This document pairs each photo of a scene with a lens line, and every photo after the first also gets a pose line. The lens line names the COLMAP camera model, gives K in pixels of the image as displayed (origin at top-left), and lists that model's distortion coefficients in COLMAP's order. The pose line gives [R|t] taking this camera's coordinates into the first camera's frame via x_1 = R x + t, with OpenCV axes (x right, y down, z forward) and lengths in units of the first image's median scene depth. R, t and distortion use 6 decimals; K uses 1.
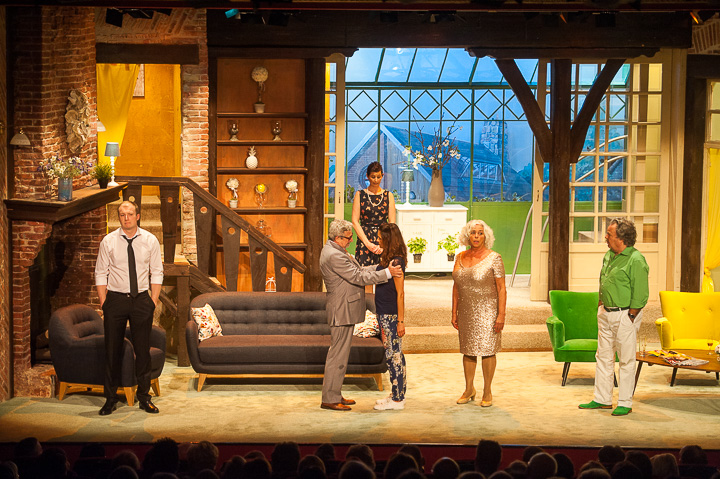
lens RADIAL K [[2059.9, 0, 360.0], [0, 2059.9, 239.5], [0, 0, 1]] dist [0.128083, -0.361297]
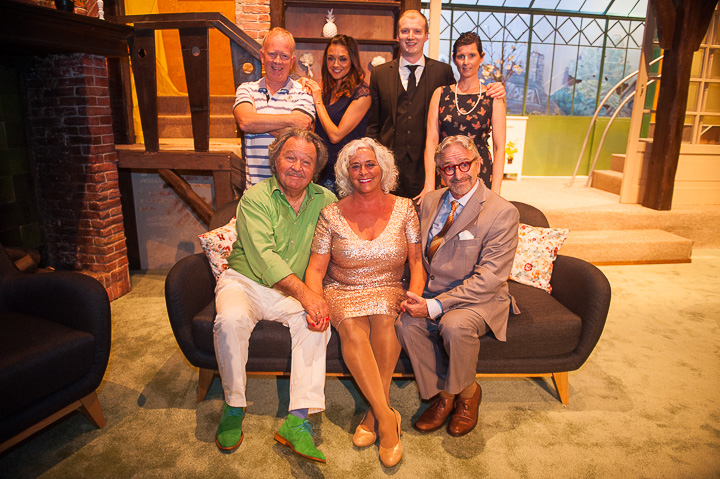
lens RADIAL K [[487.5, 0, 360.0], [0, 487.5, 239.5], [0, 0, 1]] dist [-0.050914, 0.000340]
pose [[0.999085, 0.015719, -0.039776, -0.031172], [-0.009909, 0.989779, 0.142267, 0.015927], [0.041606, -0.141743, 0.989029, 0.783072]]
